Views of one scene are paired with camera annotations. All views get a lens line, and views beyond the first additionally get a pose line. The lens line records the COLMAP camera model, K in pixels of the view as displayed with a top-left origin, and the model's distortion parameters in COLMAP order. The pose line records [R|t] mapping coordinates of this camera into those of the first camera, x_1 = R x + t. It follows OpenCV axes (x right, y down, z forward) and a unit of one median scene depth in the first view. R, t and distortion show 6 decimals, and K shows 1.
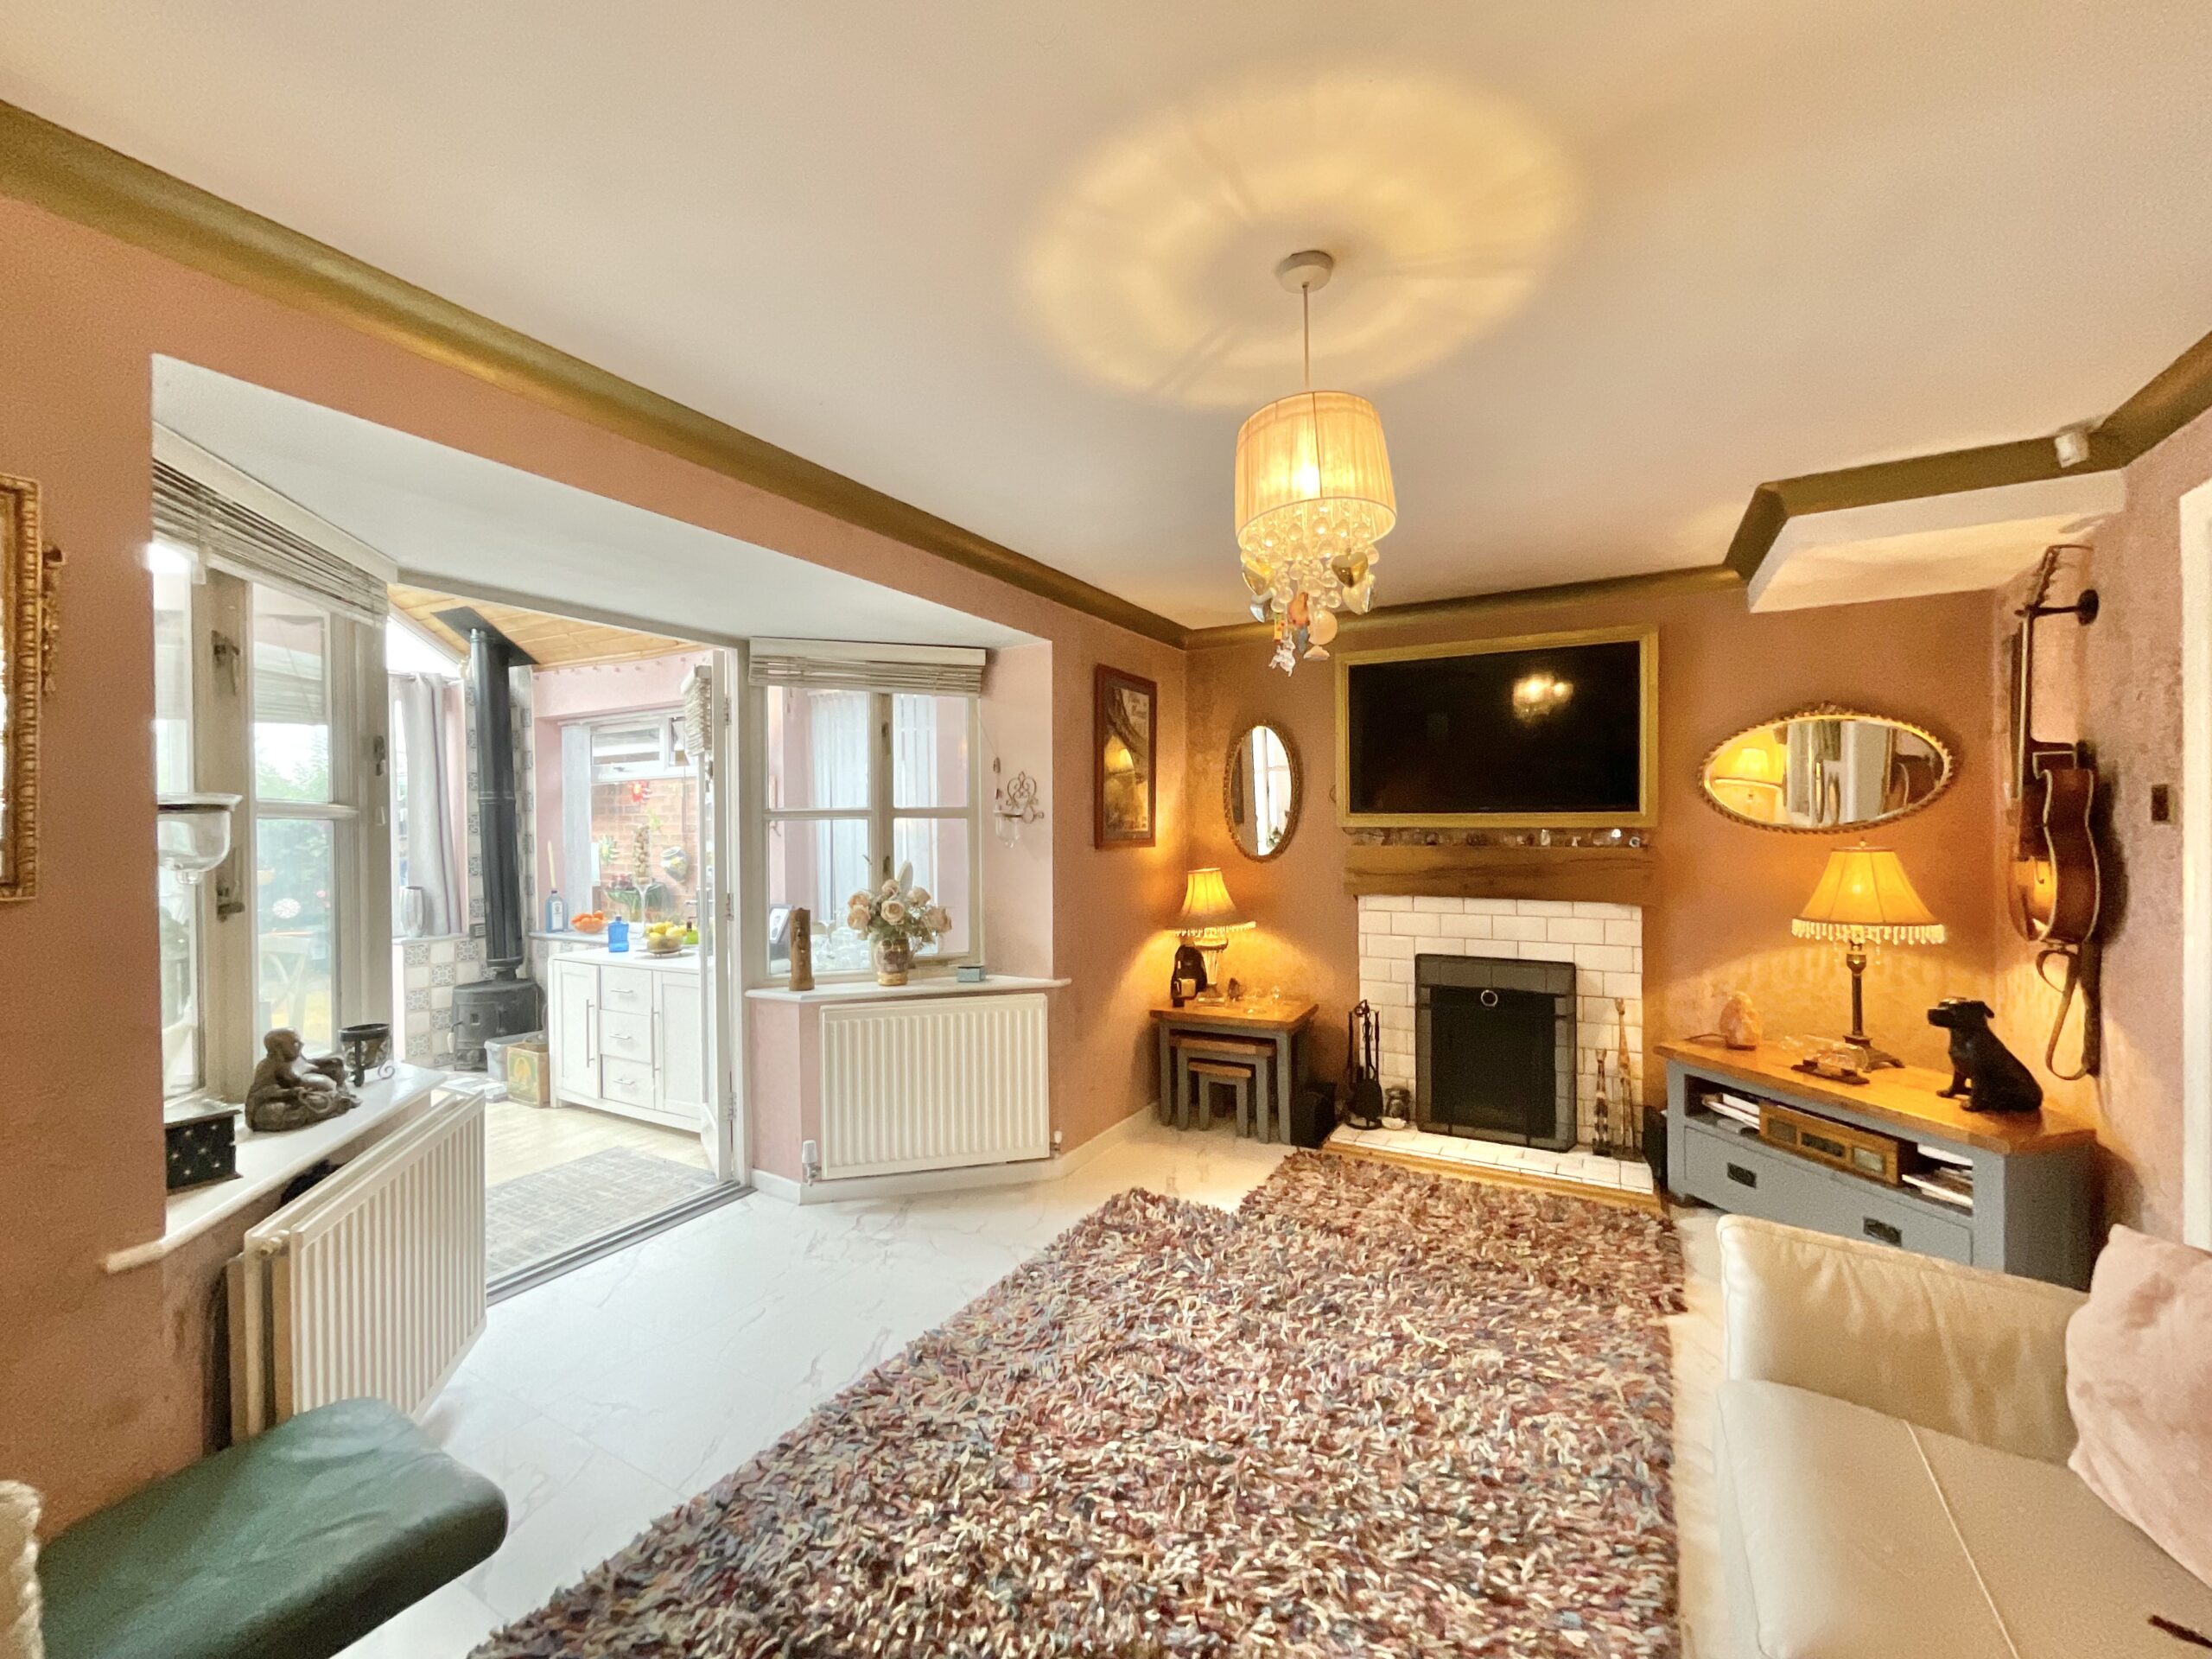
lens RADIAL K [[897.4, 0, 1101.7], [0, 897.4, 831.4], [0, 0, 1]] dist [-0.007939, 0.000112]
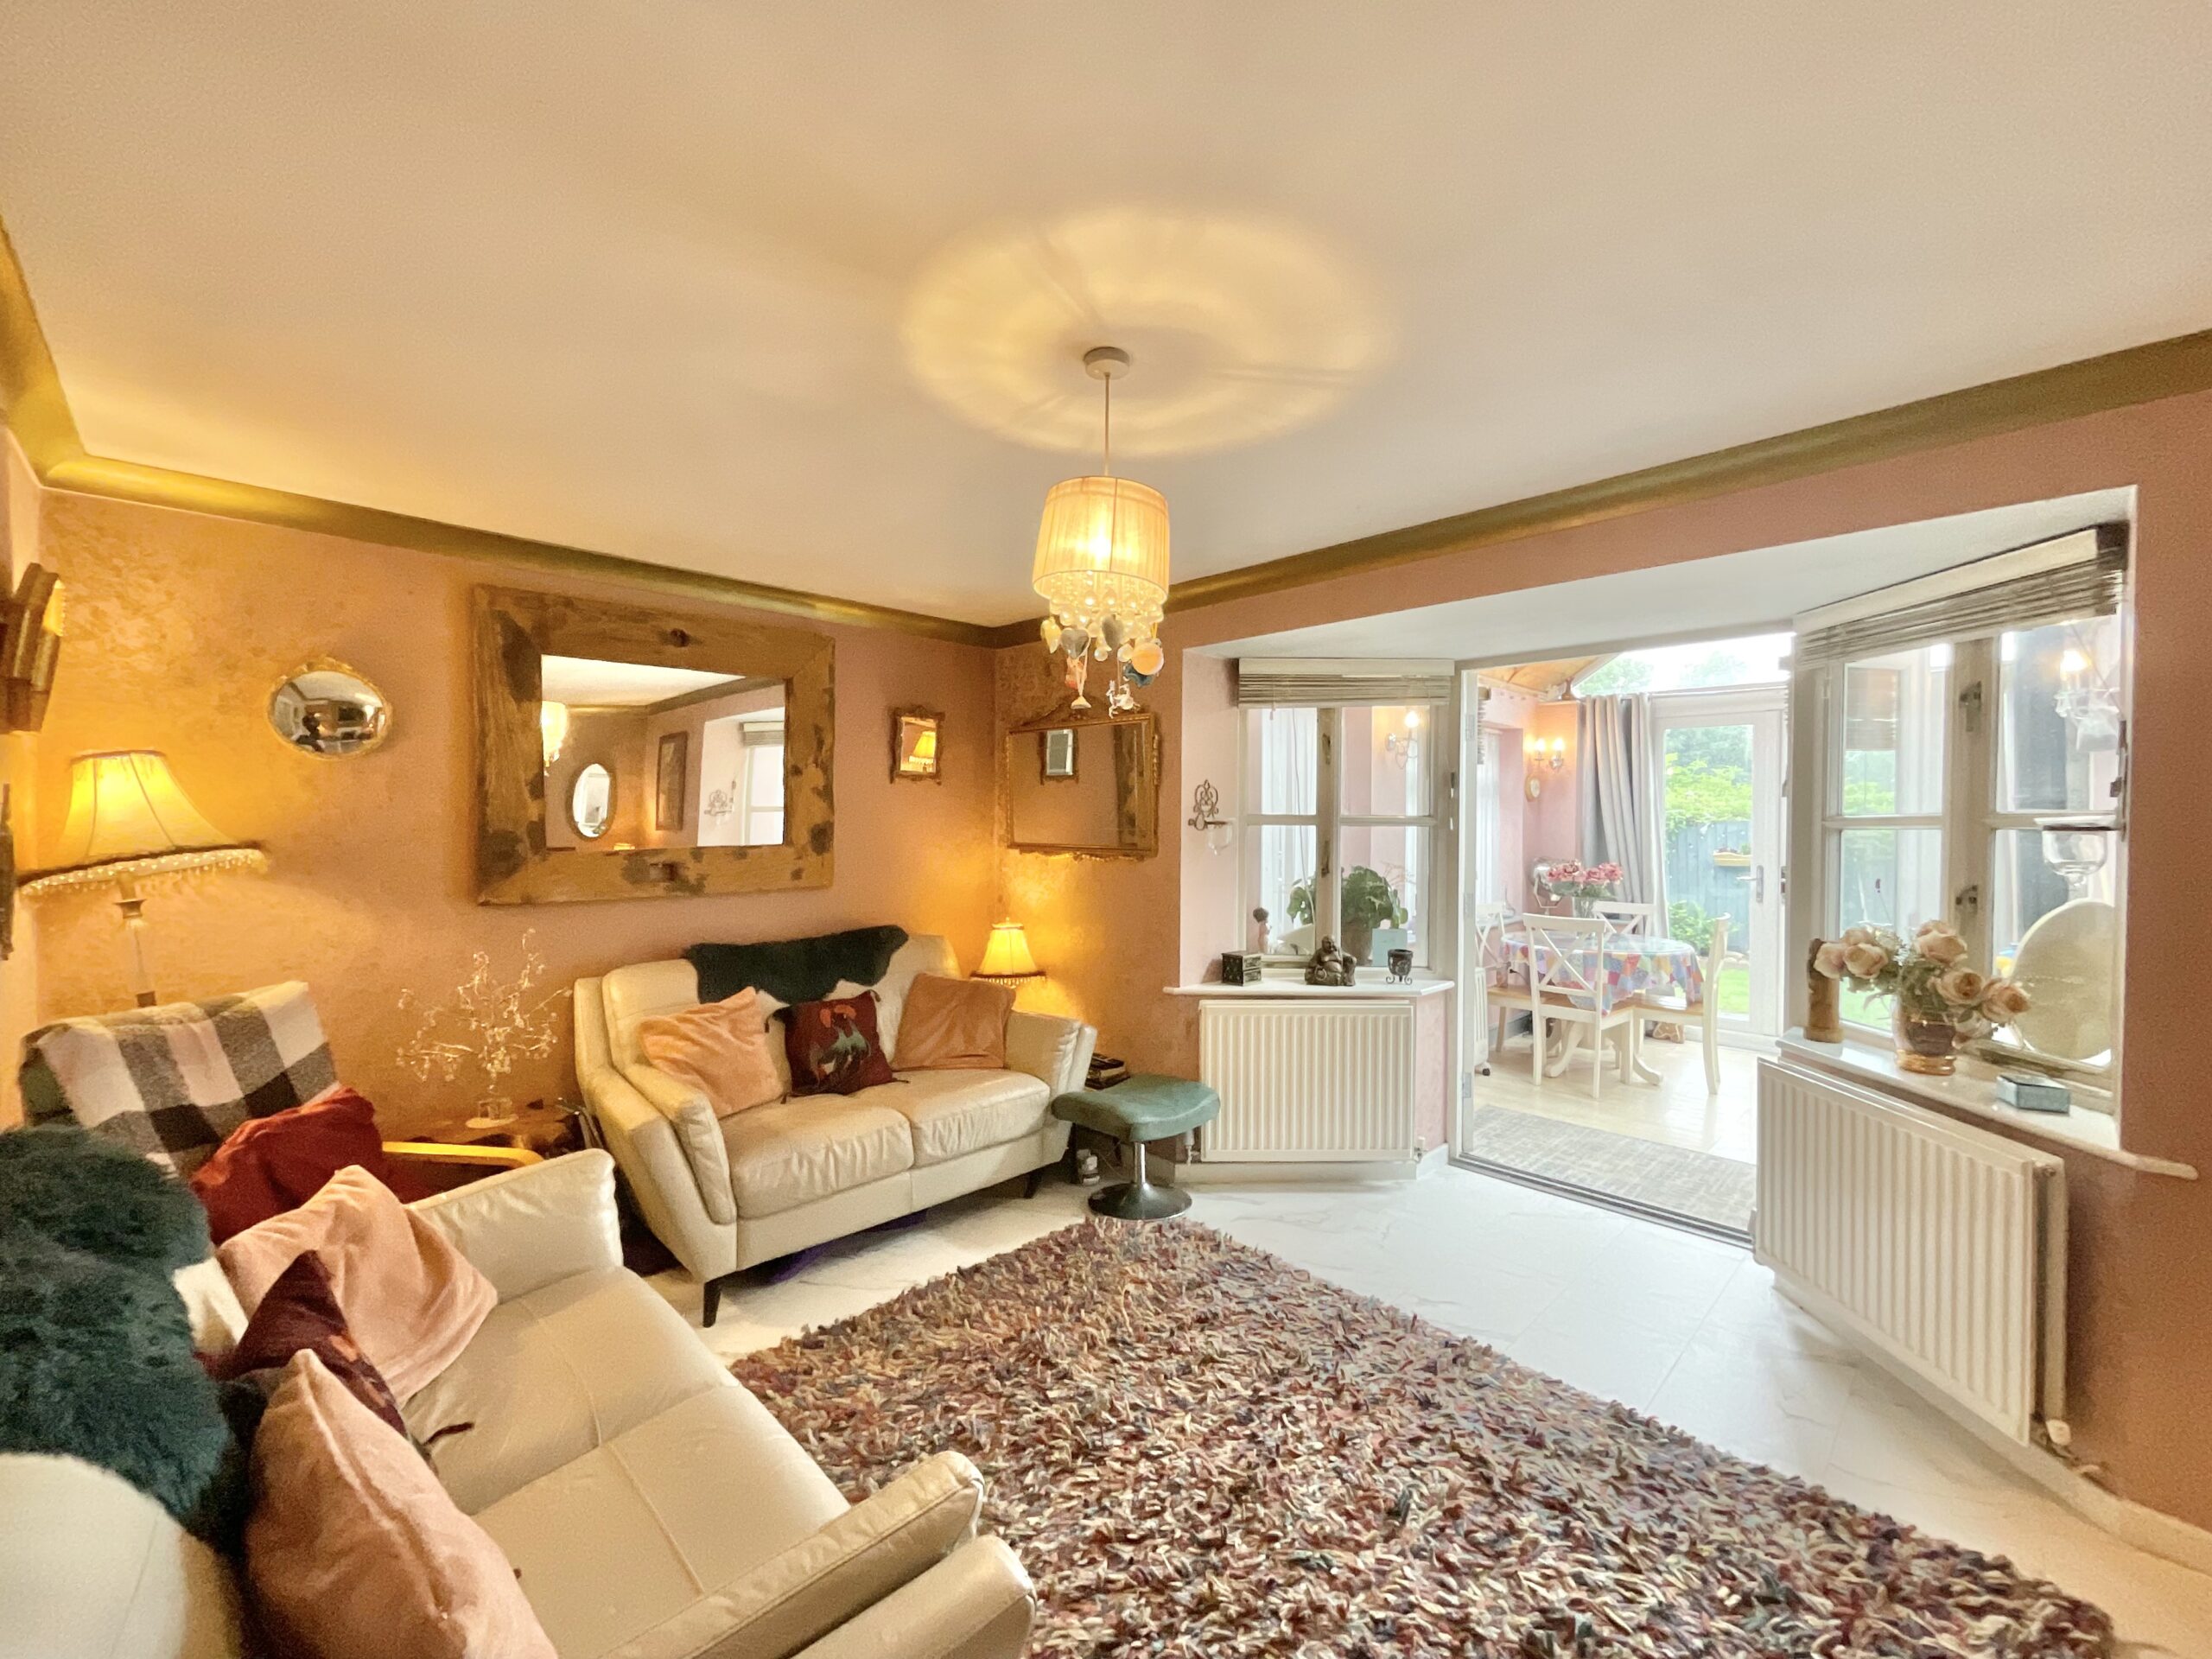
lens RADIAL K [[900.4, 0, 1106.1], [0, 900.4, 831.2], [0, 0, 1]] dist [0.001018, 0.000860]
pose [[-0.265724, 0.018018, -0.963881, 0.630838], [-0.008957, 0.999736, 0.021158, -0.022764], [0.964008, 0.014255, -0.265492, 0.611520]]
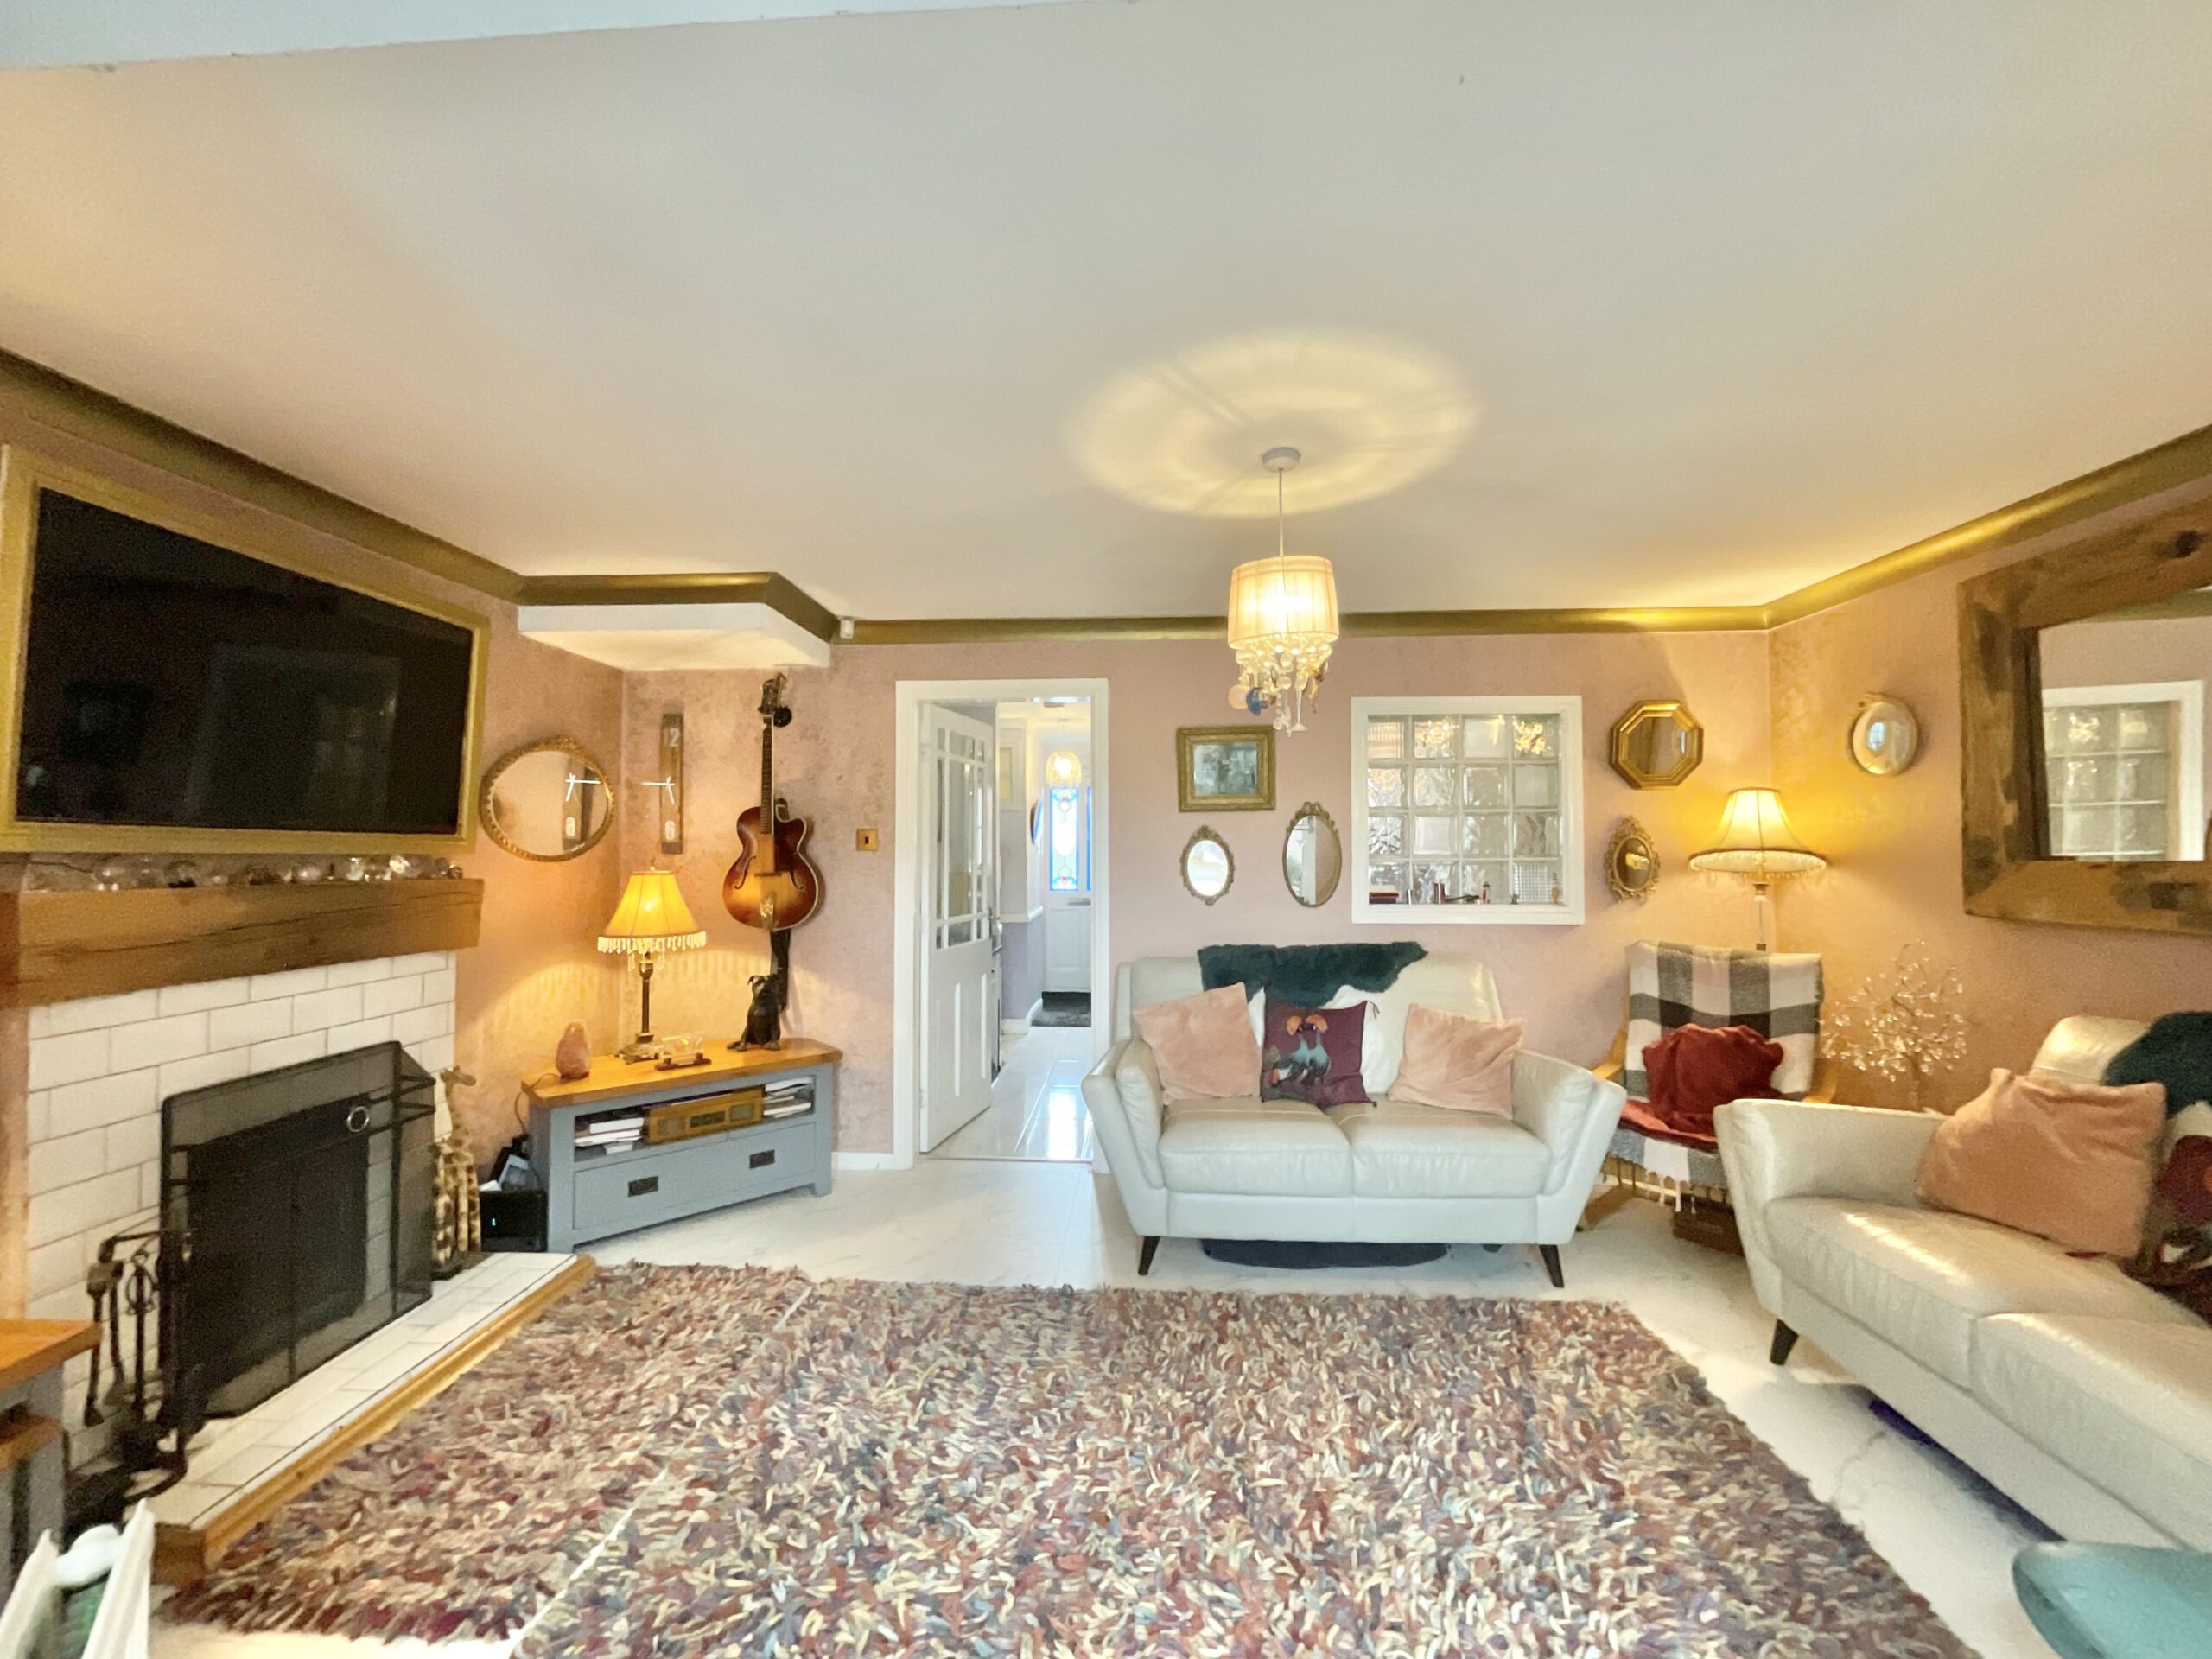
lens RADIAL K [[891.7, 0, 1106.0], [0, 891.7, 829.5], [0, 0, 1]] dist [-0.000059, 0.000011]
pose [[-0.455184, 0.034017, 0.889747, -0.425237], [0.015172, 0.999421, -0.030448, 0.006581], [-0.890268, -0.000360, -0.455437, 0.889701]]
